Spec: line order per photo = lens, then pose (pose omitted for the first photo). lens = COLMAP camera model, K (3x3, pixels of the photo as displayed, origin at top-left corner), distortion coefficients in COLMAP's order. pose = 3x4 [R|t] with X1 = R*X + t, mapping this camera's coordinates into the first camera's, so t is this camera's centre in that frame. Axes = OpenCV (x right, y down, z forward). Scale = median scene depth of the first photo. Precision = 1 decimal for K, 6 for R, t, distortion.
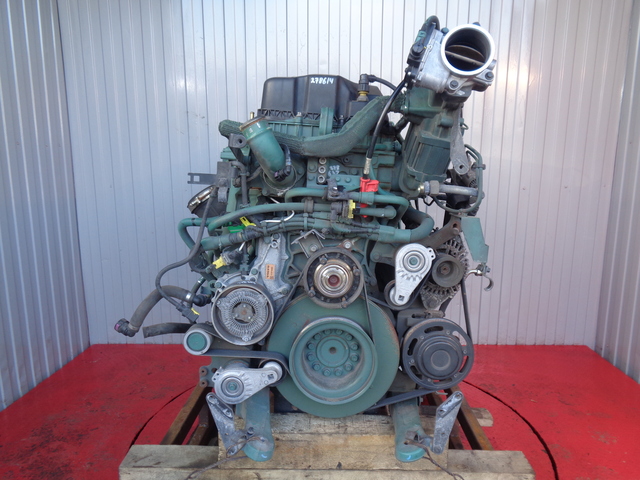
lens RADIAL K [[481.4, 0, 320.0], [0, 481.4, 240.0], [0, 0, 1]] dist [0.003253, 0.026340]
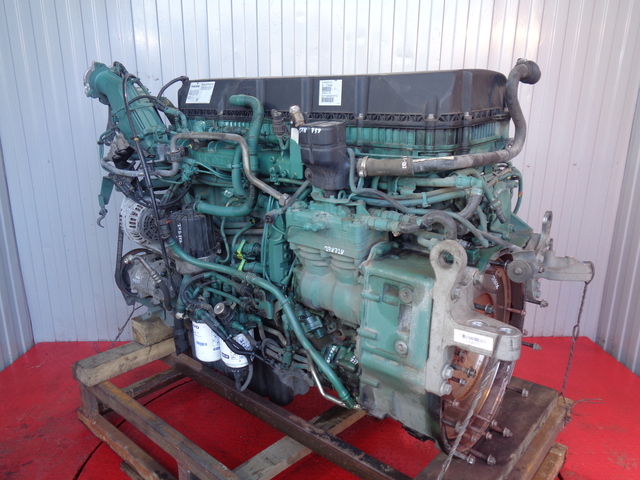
lens RADIAL K [[481.4, 0, 320.0], [0, 481.4, 240.0], [0, 0, 1]] dist [0.003253, 0.026340]
pose [[0.998777, -0.005826, 0.049092, -0.001908], [0.001722, 0.996529, 0.083233, -0.043974], [-0.049407, -0.083047, 0.995320, 0.124414]]
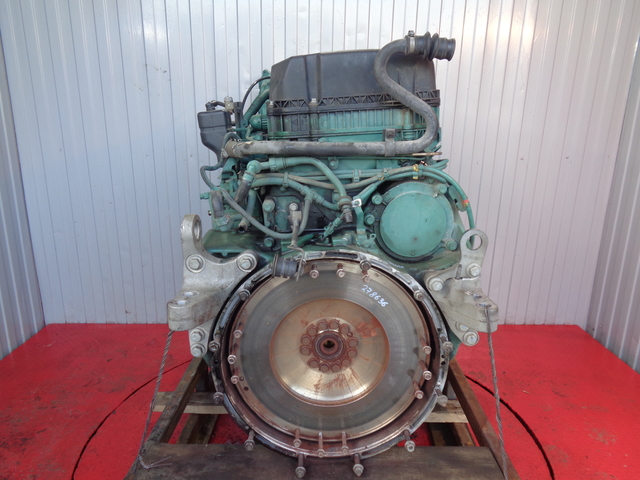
lens RADIAL K [[481.4, 0, 320.0], [0, 481.4, 240.0], [0, 0, 1]] dist [0.003253, 0.026340]
pose [[0.999156, 0.005189, 0.040739, 0.004251], [-0.008848, 0.995889, 0.090152, -0.030856], [-0.040104, -0.090437, 0.995094, 0.089576]]
